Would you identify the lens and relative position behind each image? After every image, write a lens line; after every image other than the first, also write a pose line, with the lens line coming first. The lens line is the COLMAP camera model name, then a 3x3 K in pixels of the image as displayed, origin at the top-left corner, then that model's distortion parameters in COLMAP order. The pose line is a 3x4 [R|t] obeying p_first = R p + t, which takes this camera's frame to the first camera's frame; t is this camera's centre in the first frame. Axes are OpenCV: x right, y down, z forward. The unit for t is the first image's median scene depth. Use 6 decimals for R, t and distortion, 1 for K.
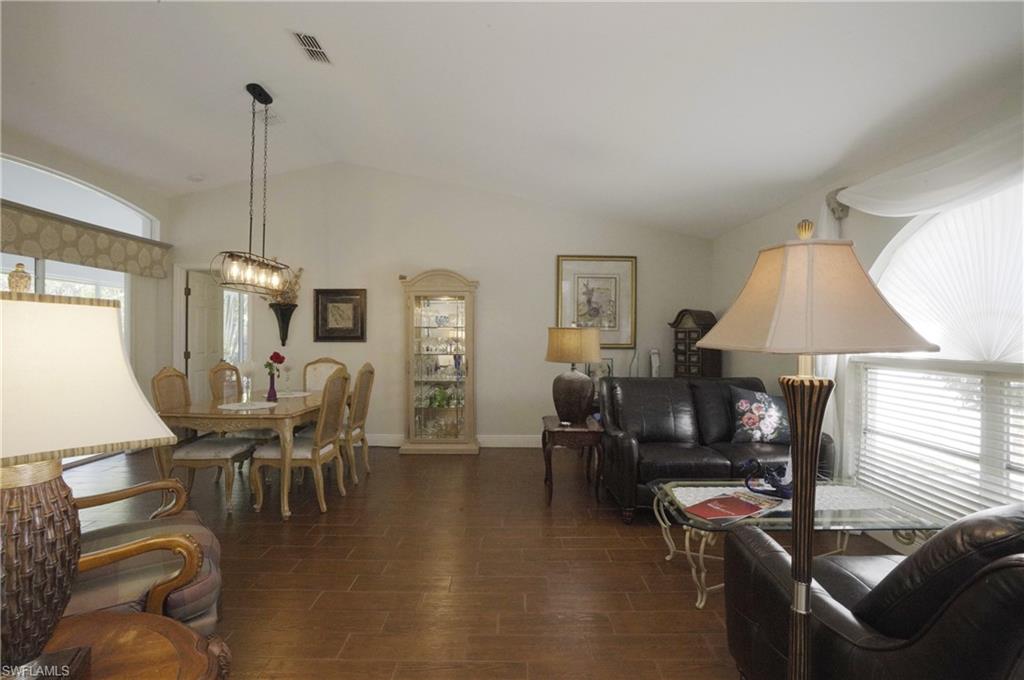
lens RADIAL K [[476.3, 0, 516.6], [0, 476.3, 336.4], [0, 0, 1]] dist [-0.073467, 0.030482]
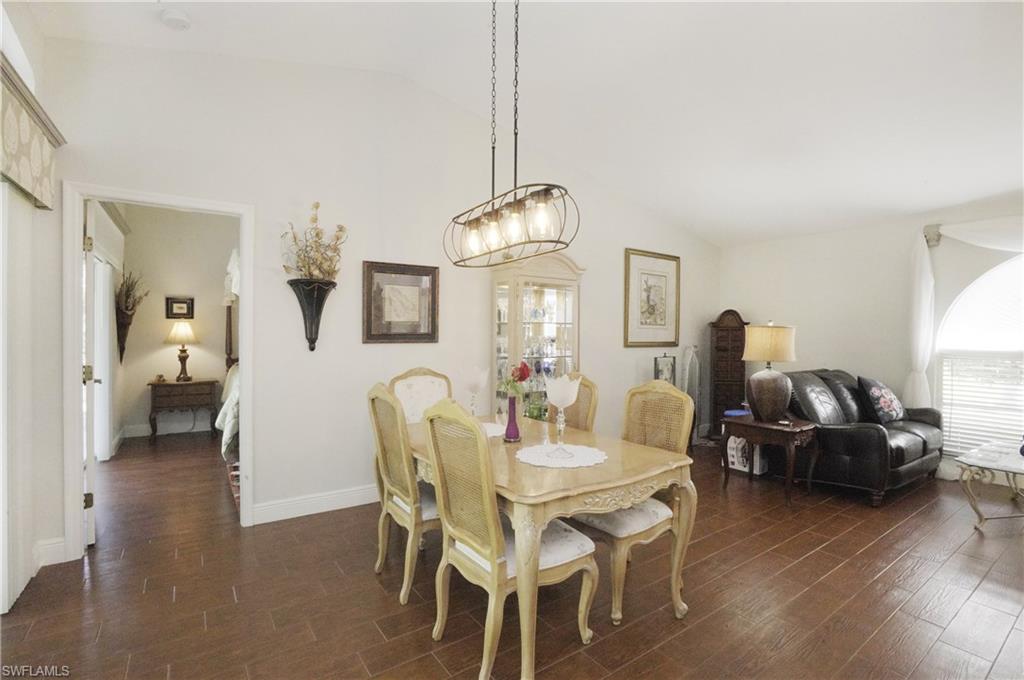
lens RADIAL K [[476.3, 0, 516.6], [0, 476.3, 336.4], [0, 0, 1]] dist [-0.073467, 0.030482]
pose [[0.825042, -0.003421, 0.565061, -0.637225], [-0.001243, 0.999968, 0.007869, -0.003437], [-0.565069, -0.007195, 0.825012, 0.359868]]
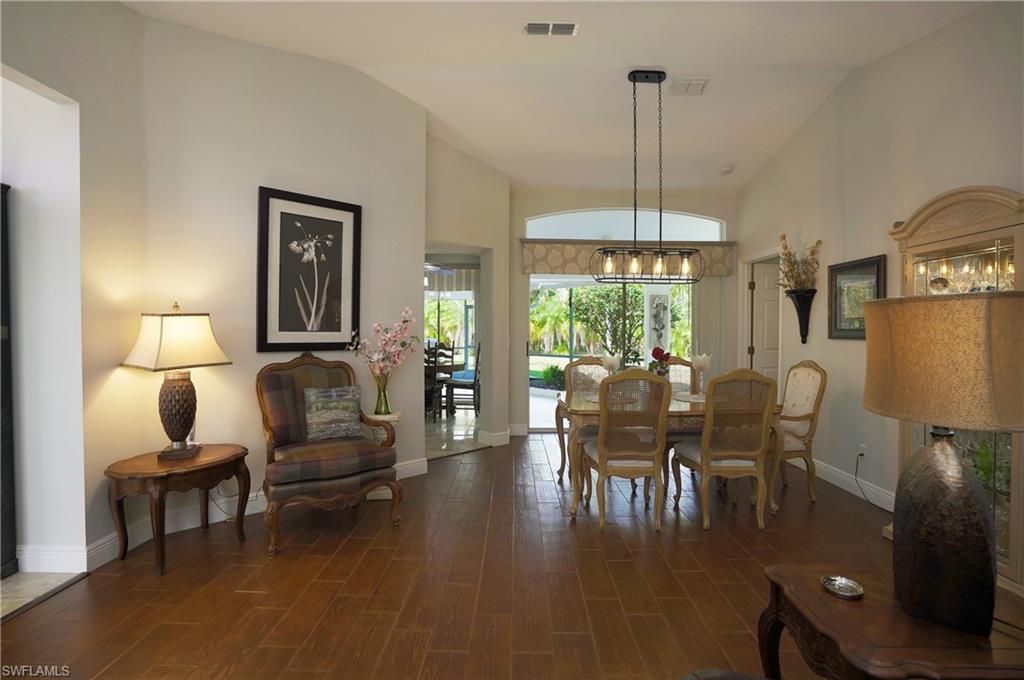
lens RADIAL K [[461.9, 0, 512.0], [0, 461.9, 340.0], [0, 0, 1]] dist [-0.061705, 0.000438]
pose [[-0.020659, 0.018437, -0.999617, 0.274673], [-0.006261, 0.999808, 0.018570, 0.003719], [0.999767, 0.006642, -0.020540, 0.537075]]
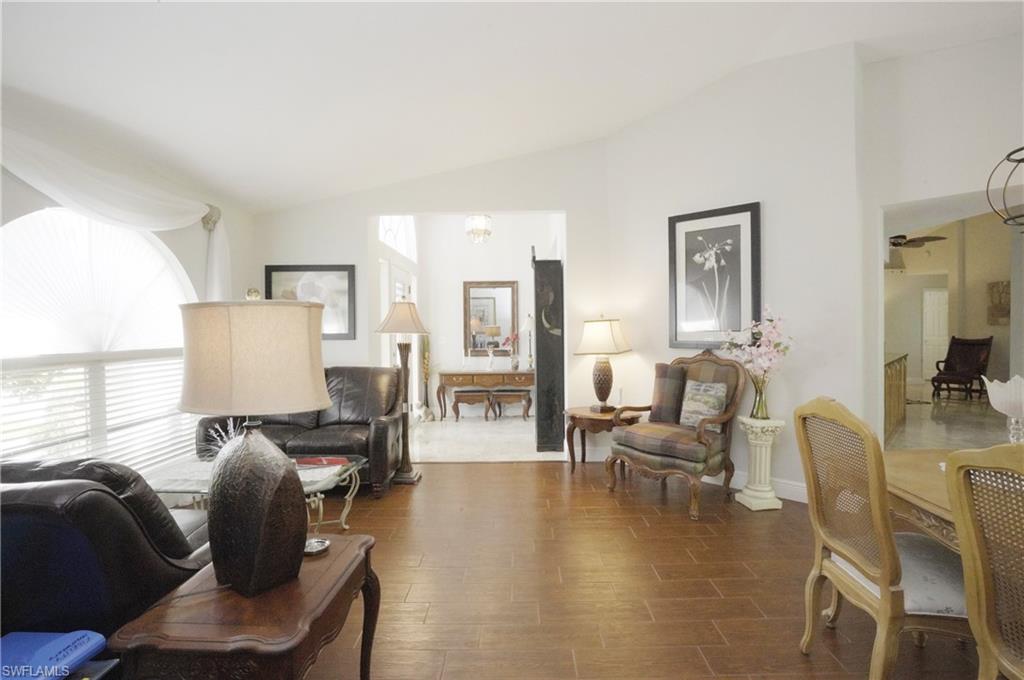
lens RADIAL K [[476.3, 0, 516.6], [0, 476.3, 336.4], [0, 0, 1]] dist [-0.073467, 0.030482]
pose [[-0.999794, 0.004935, 0.019690, -0.067379], [0.005162, 0.999921, 0.011481, 0.003264], [-0.019632, 0.011580, -0.999740, 0.978954]]
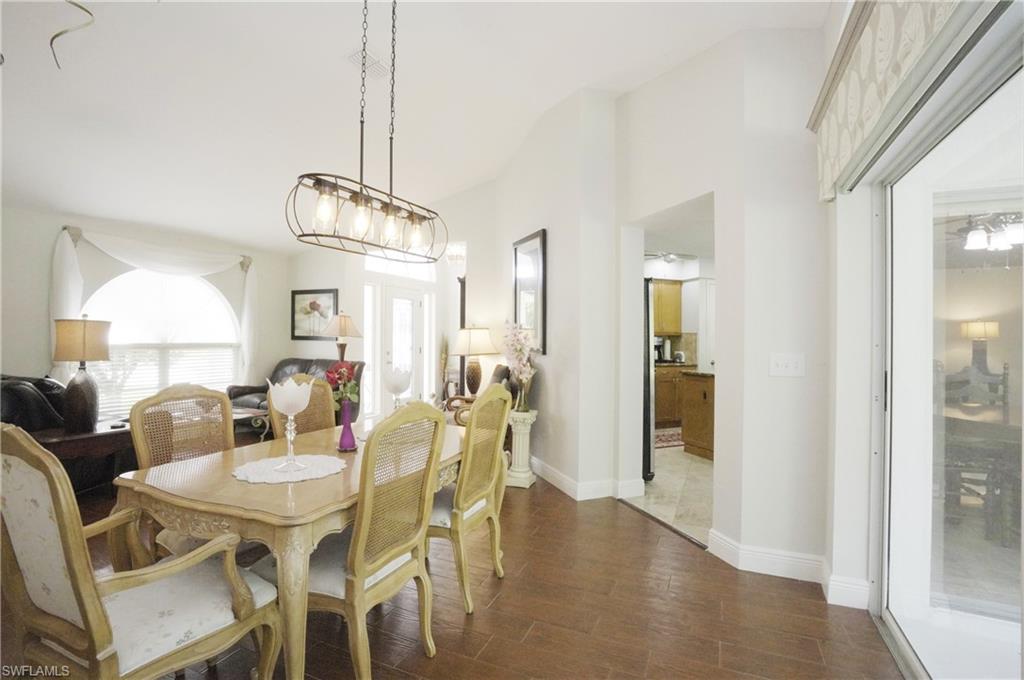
lens RADIAL K [[476.3, 0, 516.6], [0, 476.3, 336.4], [0, 0, 1]] dist [-0.073467, 0.030482]
pose [[-0.909293, -0.007514, 0.416090, -0.685451], [-0.011542, 0.999908, -0.007166, 0.008871], [-0.415997, -0.011319, -0.909295, 1.043331]]
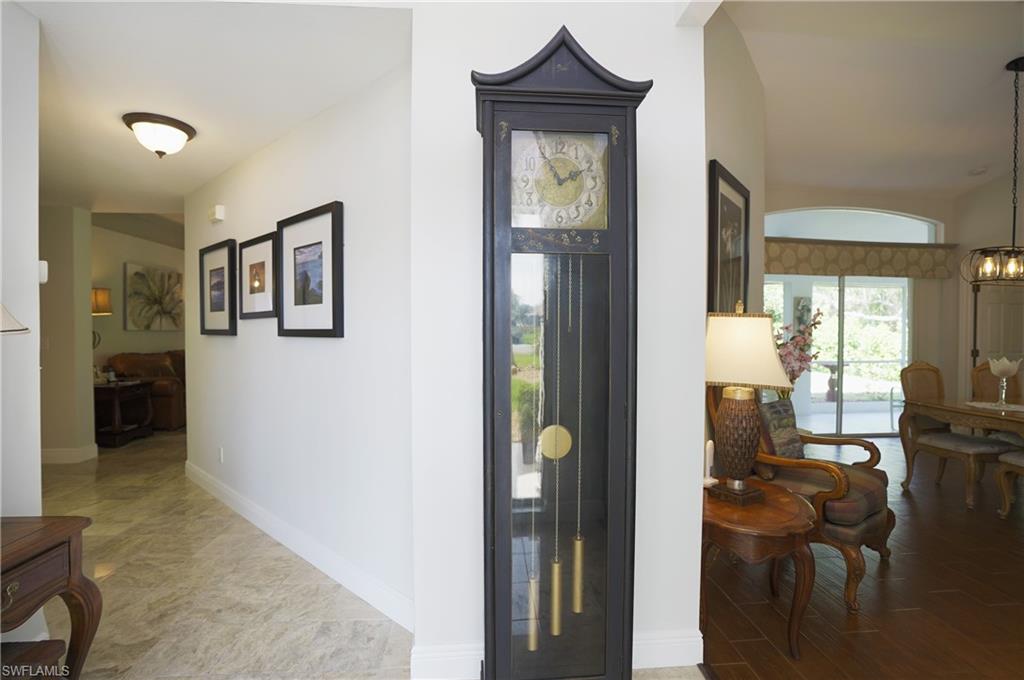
lens RADIAL K [[476.3, 0, 516.6], [0, 476.3, 336.4], [0, 0, 1]] dist [-0.073467, 0.030482]
pose [[0.073218, 0.008402, -0.997281, 0.185974], [-0.004457, 0.999957, 0.008097, 0.001101], [0.997306, 0.003852, 0.073253, -0.040604]]
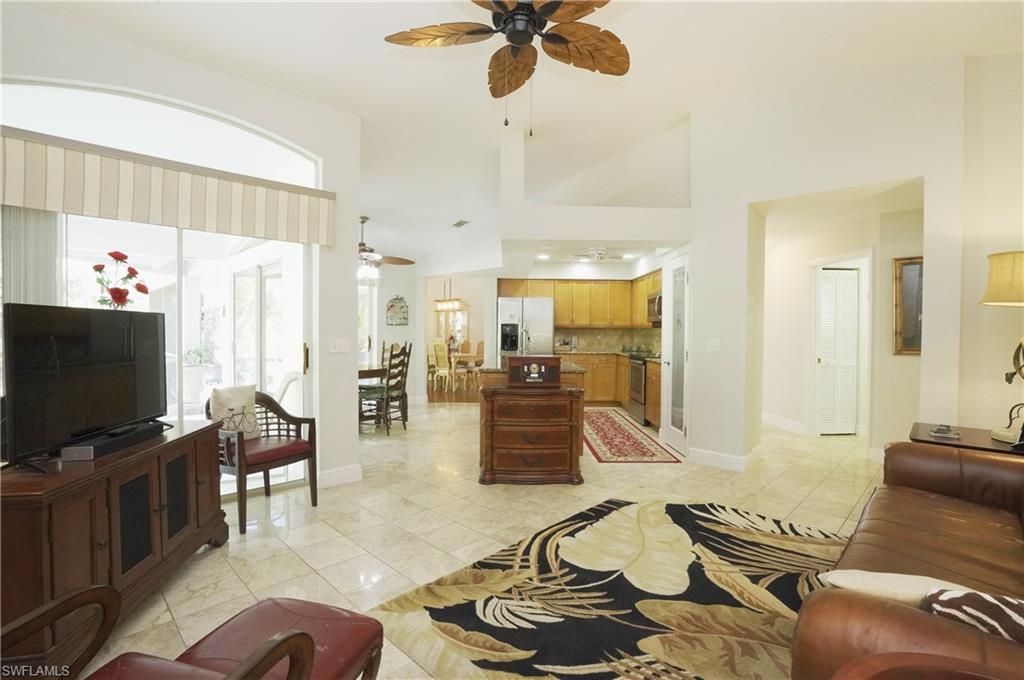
lens RADIAL K [[476.3, 0, 516.6], [0, 476.3, 336.4], [0, 0, 1]] dist [-0.073467, 0.030482]
pose [[0.705946, -0.010040, 0.708195, -1.553148], [-0.003795, 0.999832, 0.017958, -0.006296], [-0.708256, -0.015365, 0.705789, -0.813287]]
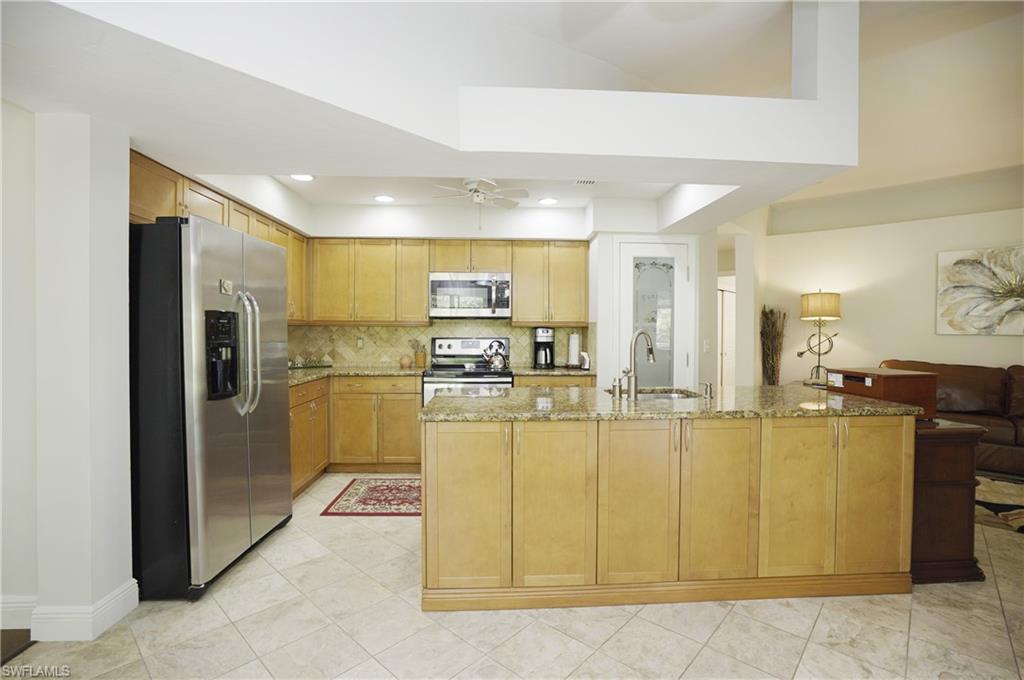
lens RADIAL K [[476.3, 0, 516.6], [0, 476.3, 336.4], [0, 0, 1]] dist [-0.073467, 0.030482]
pose [[-0.732427, -0.016963, 0.680634, -1.037717], [-0.008565, 0.999840, 0.015703, -0.003778], [-0.680791, 0.005672, -0.732456, 0.349605]]
